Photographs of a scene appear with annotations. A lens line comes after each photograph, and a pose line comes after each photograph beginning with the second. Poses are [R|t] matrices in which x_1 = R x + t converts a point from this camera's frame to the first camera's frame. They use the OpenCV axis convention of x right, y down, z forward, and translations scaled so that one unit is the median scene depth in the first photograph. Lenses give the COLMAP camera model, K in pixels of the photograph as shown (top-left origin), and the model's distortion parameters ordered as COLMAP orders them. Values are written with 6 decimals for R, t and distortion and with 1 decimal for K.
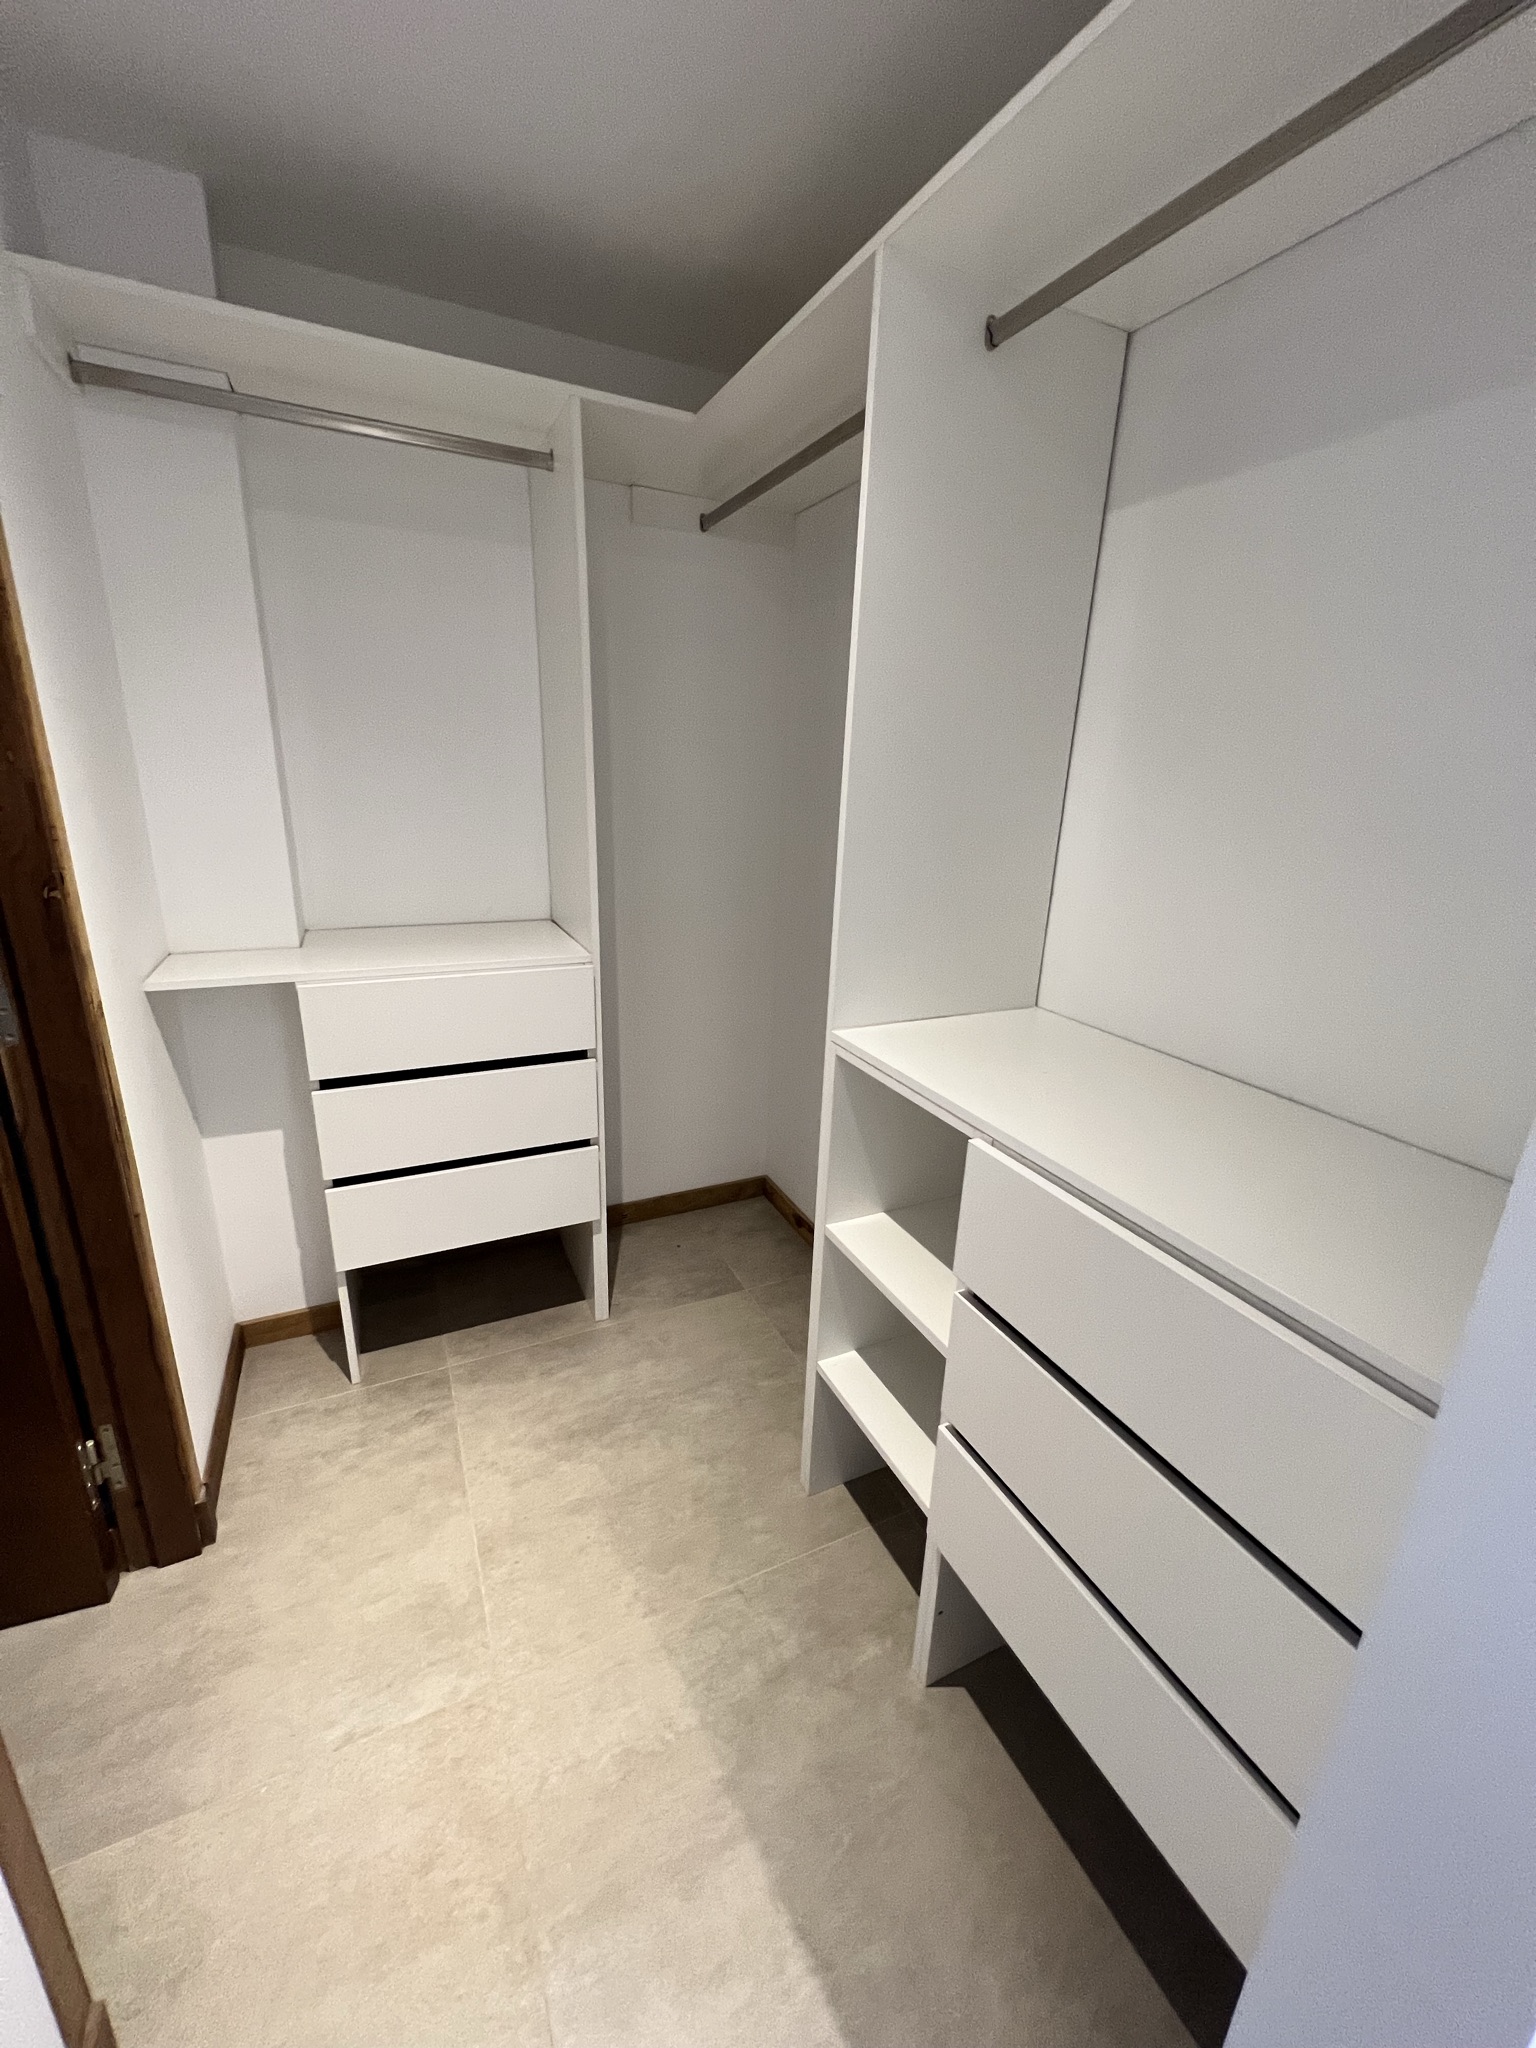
lens RADIAL K [[827.0, 0, 768.0], [0, 827.0, 1024.0], [0, 0, 1]] dist [0.000012, 0.000060]
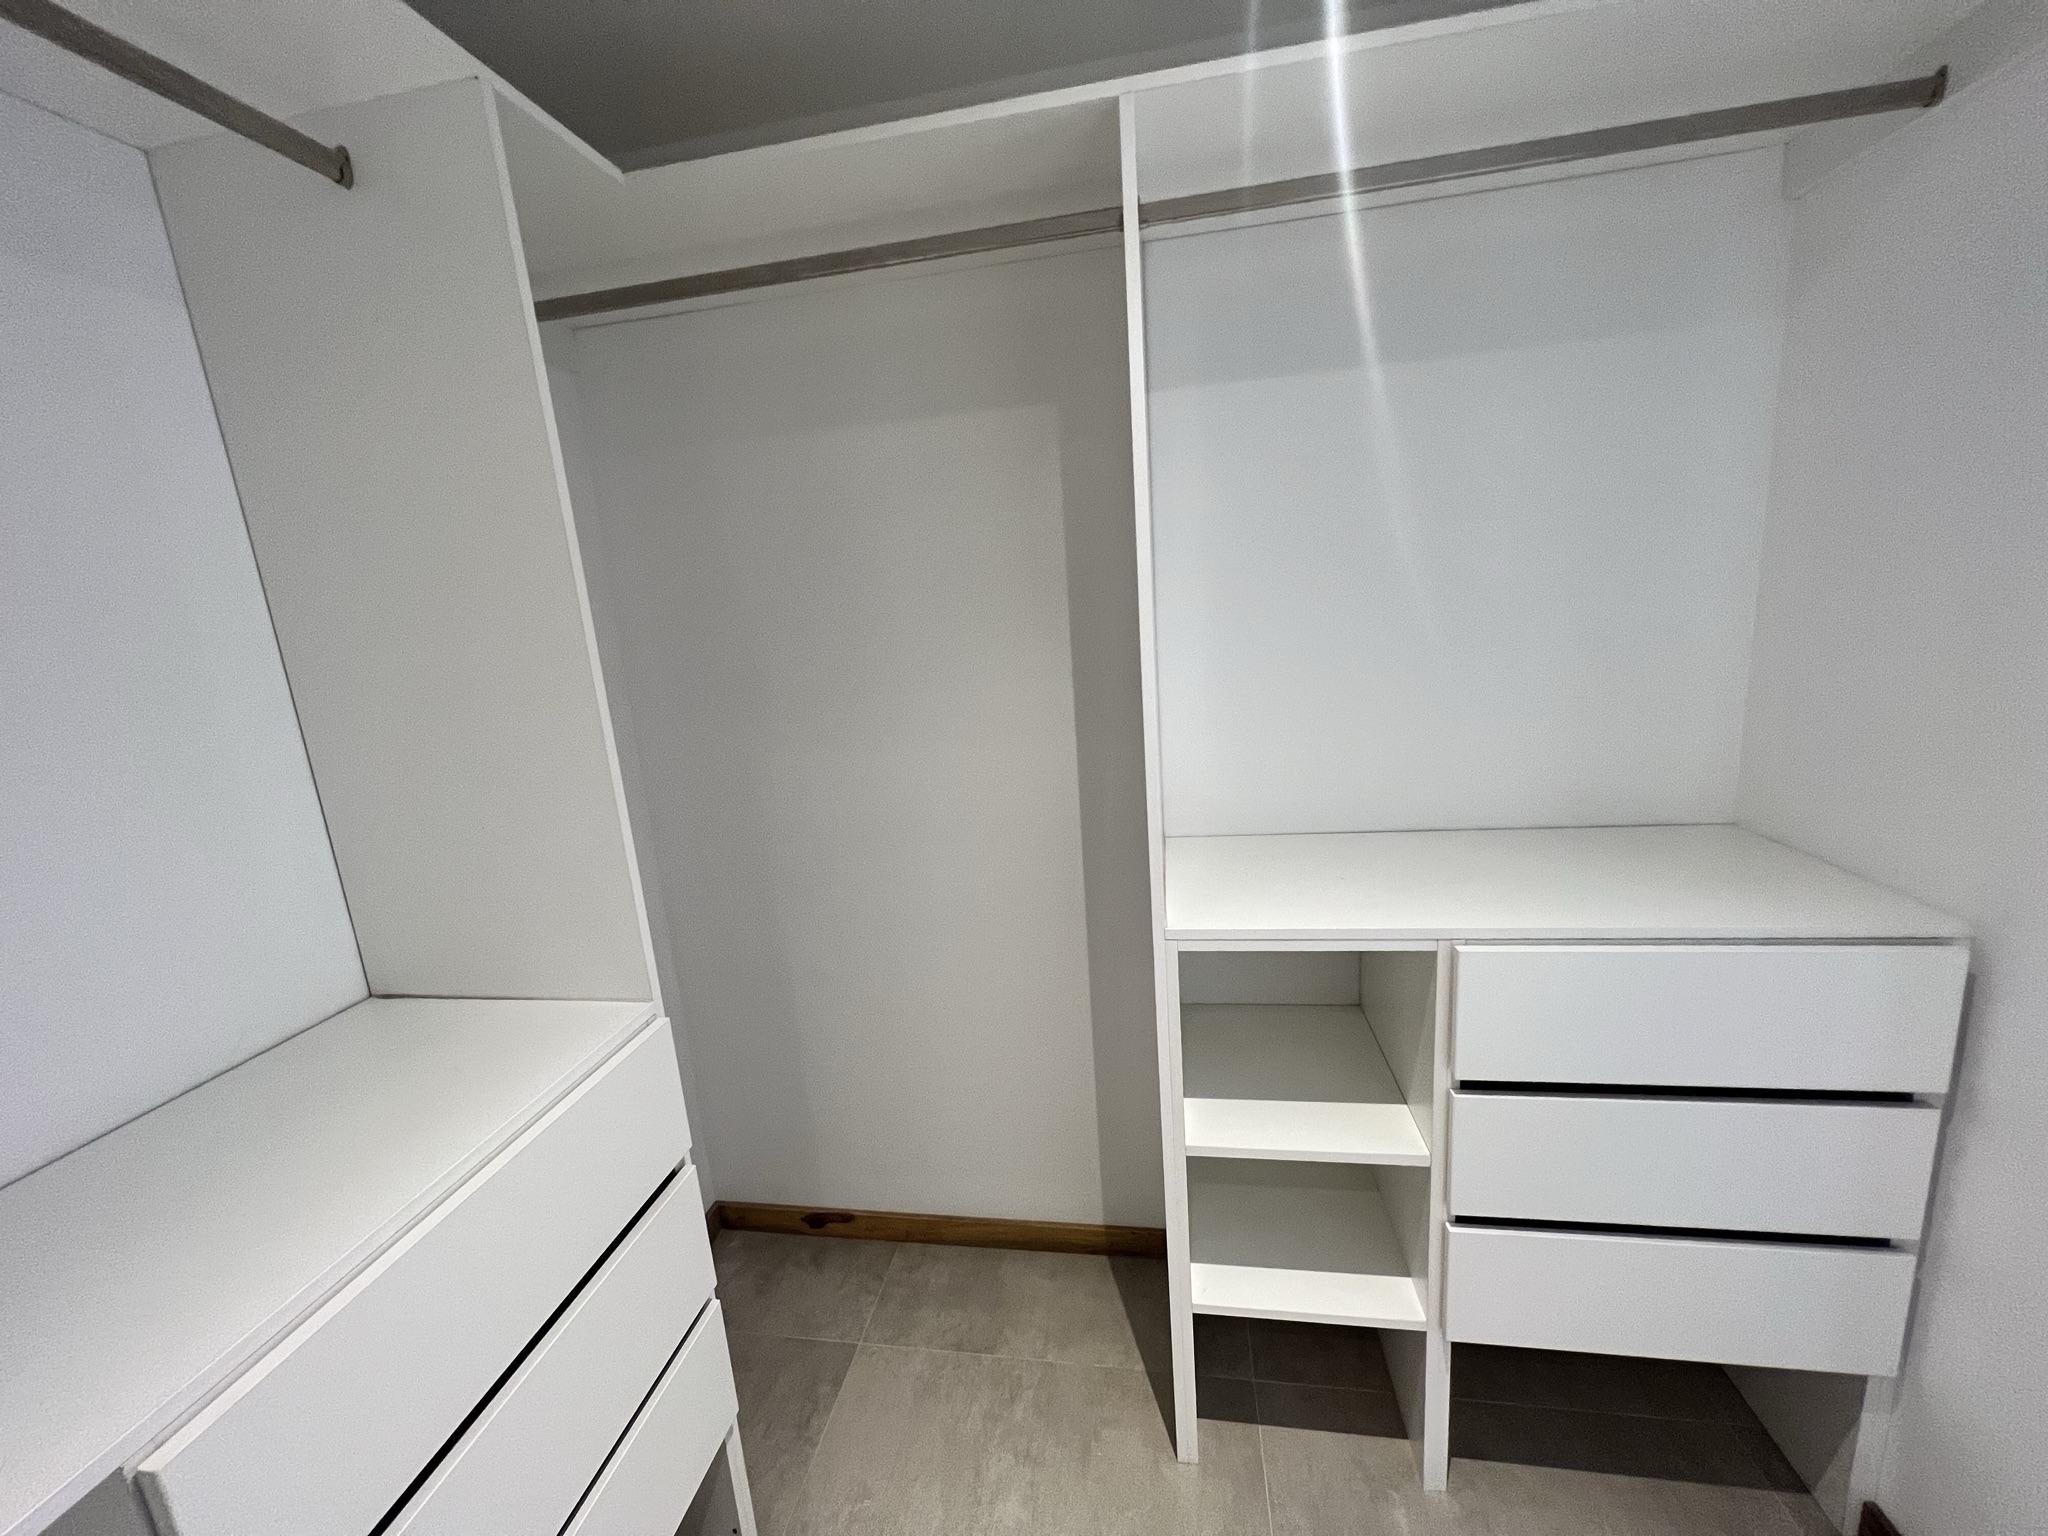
lens RADIAL K [[827.0, 0, 1016.1], [0, 827.0, 771.6], [0, 0, 1]] dist [0.000012, 0.000060]
pose [[0.573888, -0.249812, 0.779902, -0.568283], [0.333775, 0.940999, 0.055806, -0.218258], [-0.747828, 0.228285, 0.623409, 0.467330]]
